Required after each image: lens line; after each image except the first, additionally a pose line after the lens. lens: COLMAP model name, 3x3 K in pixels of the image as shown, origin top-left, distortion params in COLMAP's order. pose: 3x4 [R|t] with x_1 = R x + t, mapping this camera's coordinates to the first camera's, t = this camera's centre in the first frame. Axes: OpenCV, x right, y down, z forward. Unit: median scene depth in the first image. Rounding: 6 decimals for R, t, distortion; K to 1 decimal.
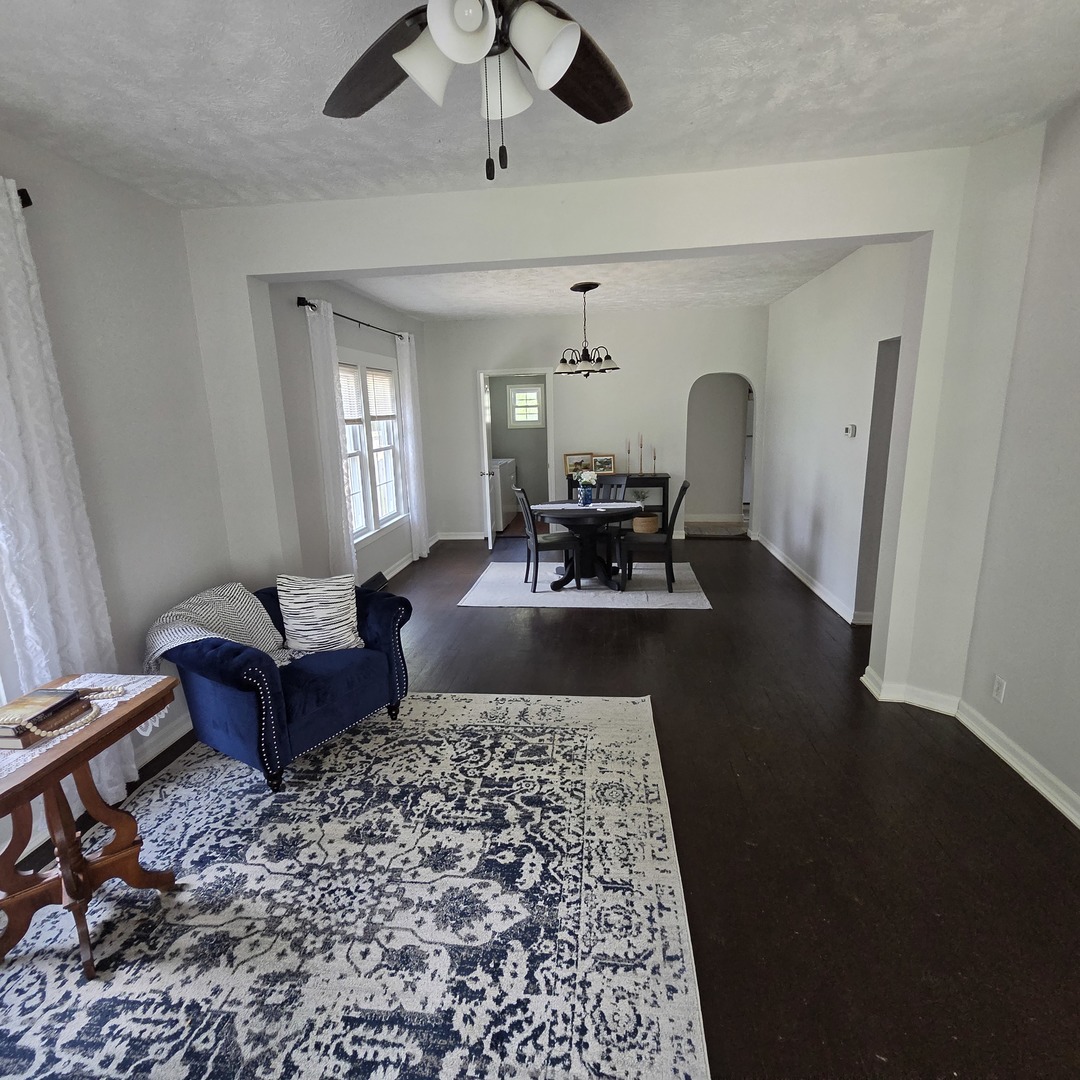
lens RADIAL K [[595.0, 0, 535.5], [0, 595.0, 535.7], [0, 0, 1]] dist [-0.001951, 0.000604]
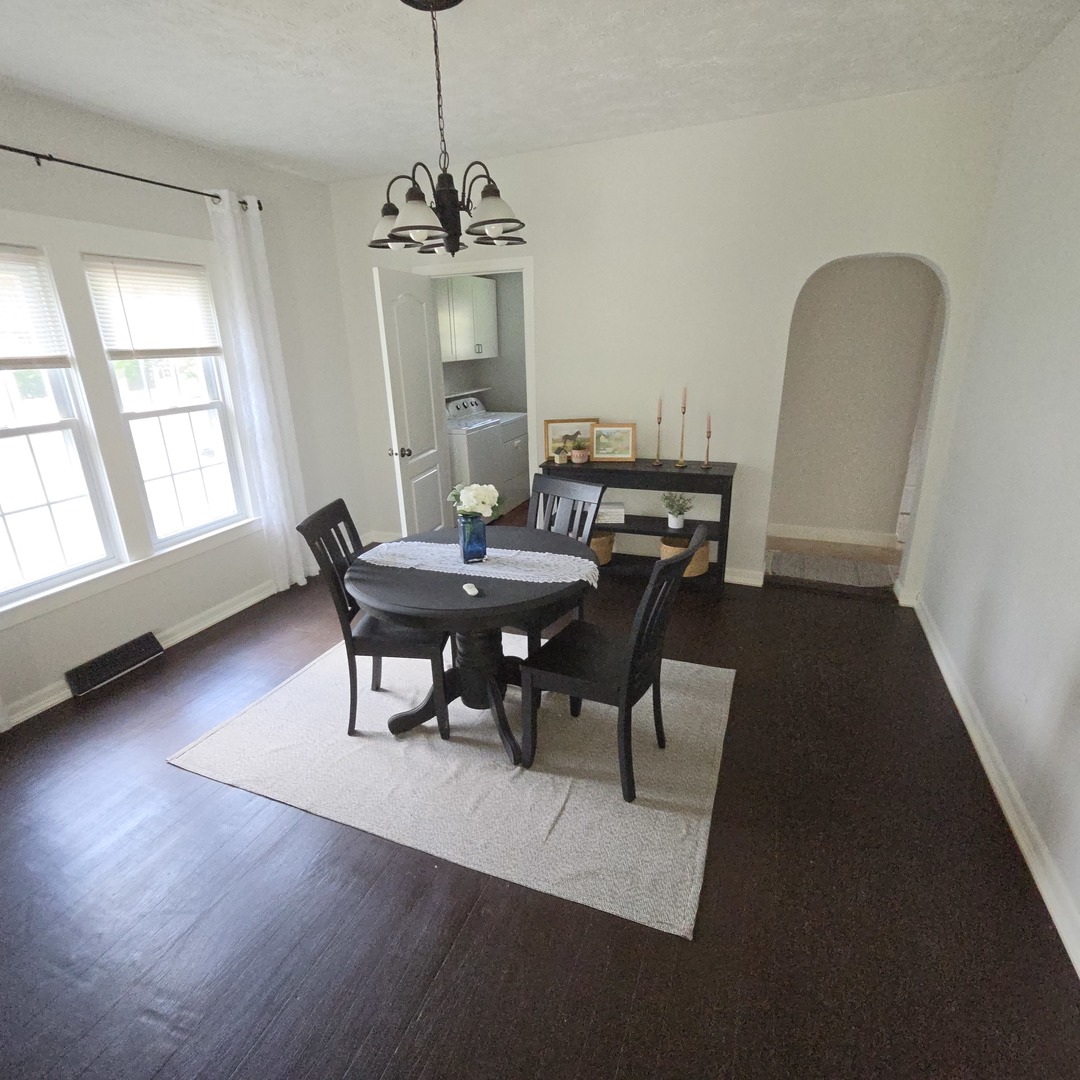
lens RADIAL K [[595.0, 0, 530.9], [0, 595.0, 544.4], [0, 0, 1]] dist [-0.001951, 0.000604]
pose [[0.965570, 0.084249, -0.246124, 0.480499], [-0.051869, 0.989459, 0.135205, -0.252740], [0.254920, -0.117784, 0.959762, 1.177976]]
